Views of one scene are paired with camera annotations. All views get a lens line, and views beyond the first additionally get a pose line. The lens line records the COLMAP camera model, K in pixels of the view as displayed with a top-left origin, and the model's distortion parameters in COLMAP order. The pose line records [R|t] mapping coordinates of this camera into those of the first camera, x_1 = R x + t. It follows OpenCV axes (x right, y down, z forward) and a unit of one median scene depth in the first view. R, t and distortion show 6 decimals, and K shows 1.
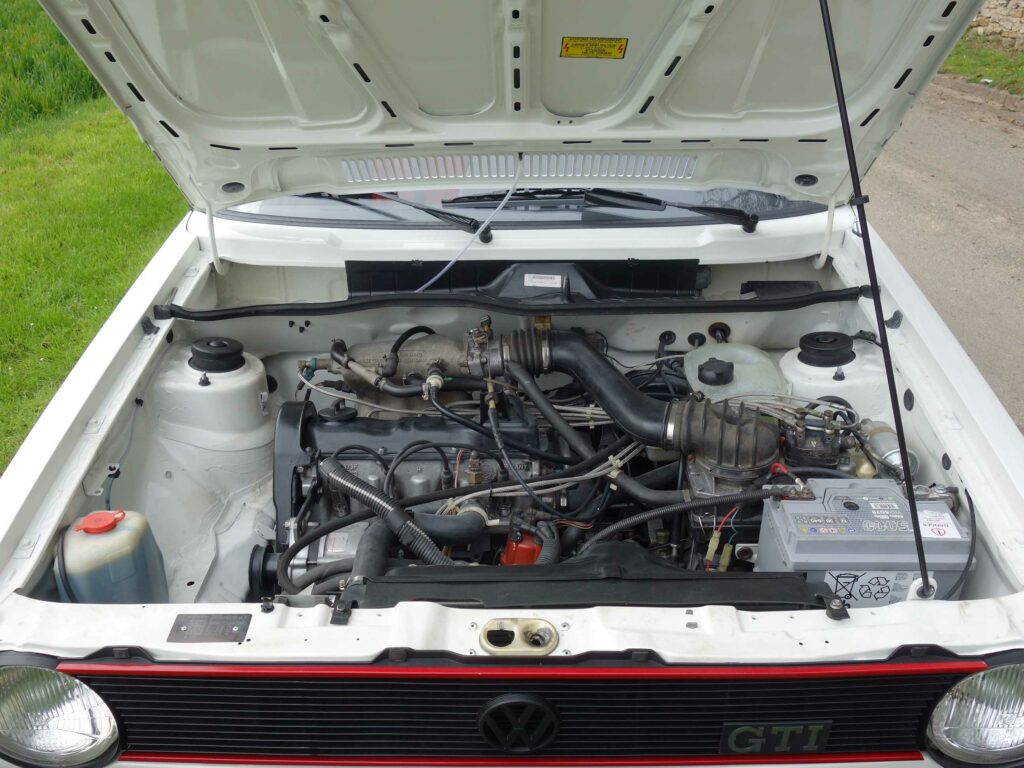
lens RADIAL K [[905.0, 0, 512.8], [0, 905.0, 387.3], [0, 0, 1]] dist [0.021201, -0.026752]
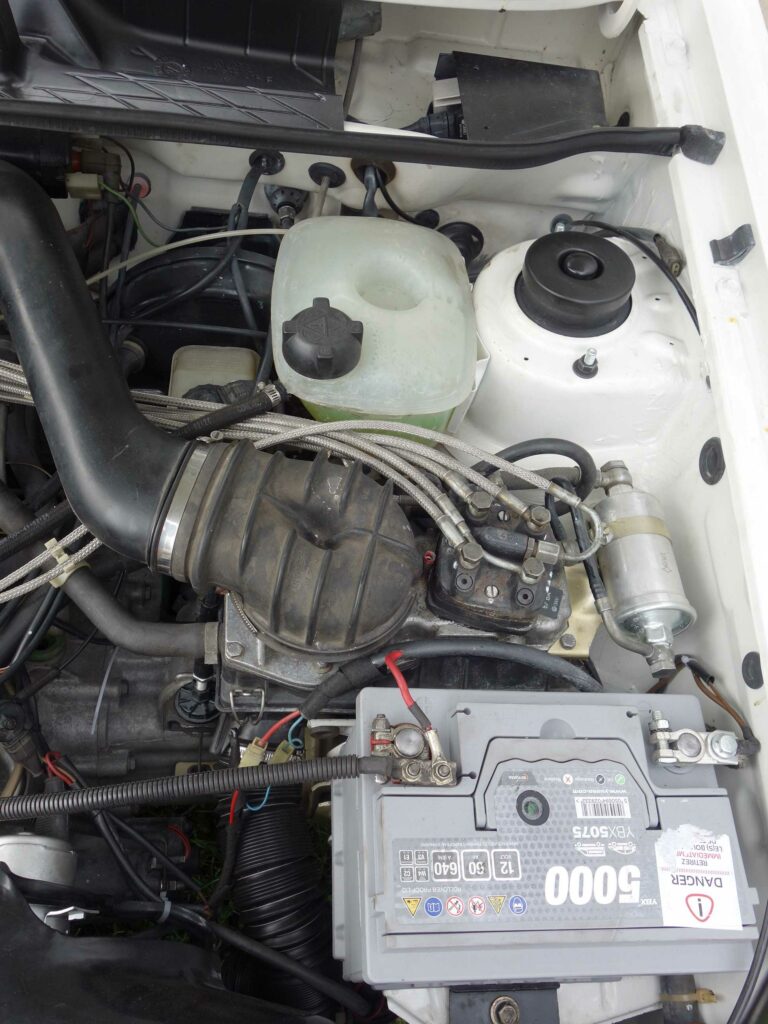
lens RADIAL K [[905.0, 0, 375.0], [0, 905.0, 508.8], [0, 0, 1]] dist [0.021201, -0.026752]
pose [[0.983254, 0.043057, 0.177082, 0.173393], [-0.129193, 0.850014, 0.510672, -0.170561], [-0.128535, -0.524998, 0.841342, 0.582118]]
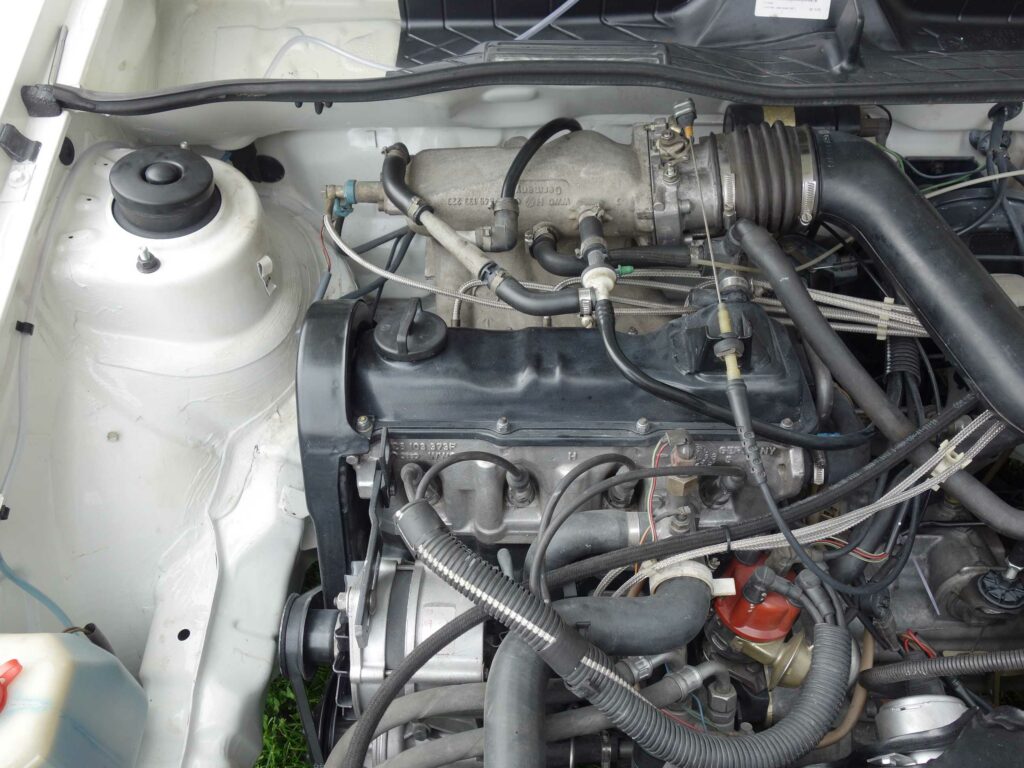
lens RADIAL K [[905.0, 0, 509.9], [0, 905.0, 390.3], [0, 0, 1]] dist [0.021201, -0.026752]
pose [[0.999667, 0.009219, -0.024117, -0.120853], [0.003003, 0.886212, 0.463270, -0.180211], [0.025644, -0.463188, 0.885889, 0.513839]]
